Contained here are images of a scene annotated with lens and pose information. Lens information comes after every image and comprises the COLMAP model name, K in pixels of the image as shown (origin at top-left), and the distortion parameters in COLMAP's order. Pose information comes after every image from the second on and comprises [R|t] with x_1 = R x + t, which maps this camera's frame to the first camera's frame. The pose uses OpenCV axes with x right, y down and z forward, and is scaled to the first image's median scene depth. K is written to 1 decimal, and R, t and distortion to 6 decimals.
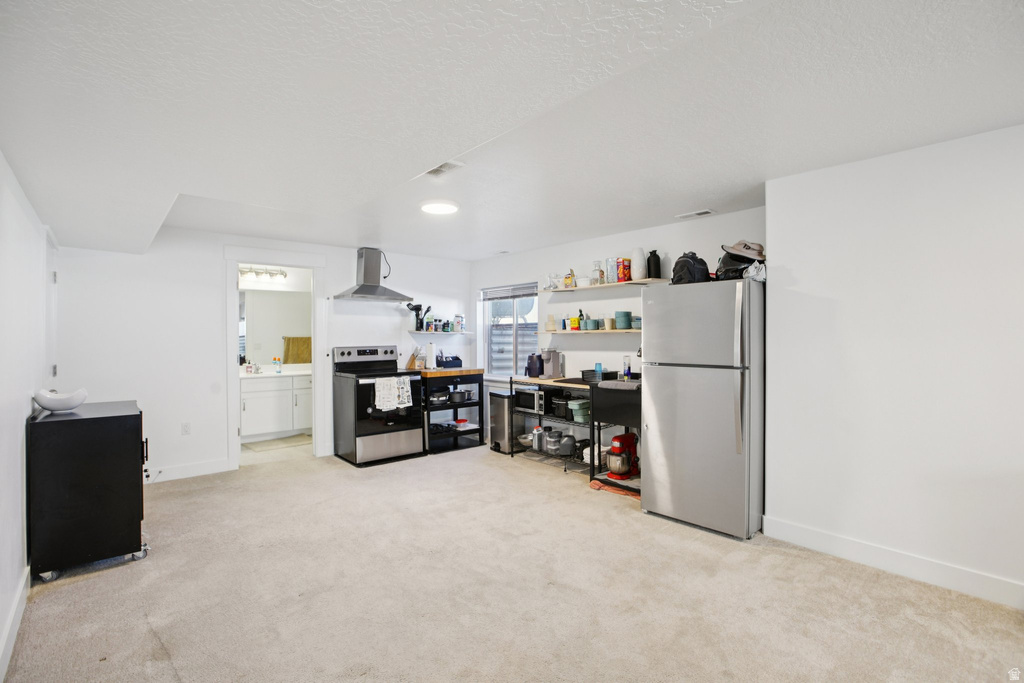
lens RADIAL K [[481.8, 0, 513.2], [0, 481.8, 333.2], [0, 0, 1]] dist [-0.054325, 0.019869]
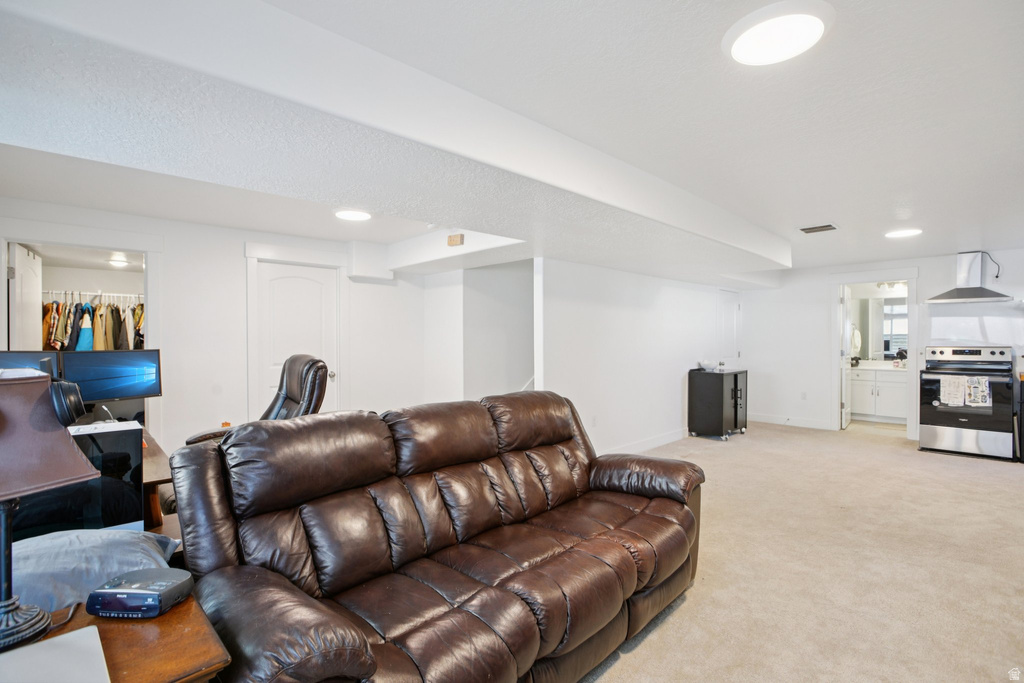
lens RADIAL K [[481.8, 0, 511.7], [0, 481.8, 340.1], [0, 0, 1]] dist [-0.054325, 0.019869]
pose [[0.043376, 0.008890, -0.999019, 0.725155], [0.002693, 0.999956, 0.009016, 0.001691], [0.999055, -0.003081, 0.043350, -0.032052]]
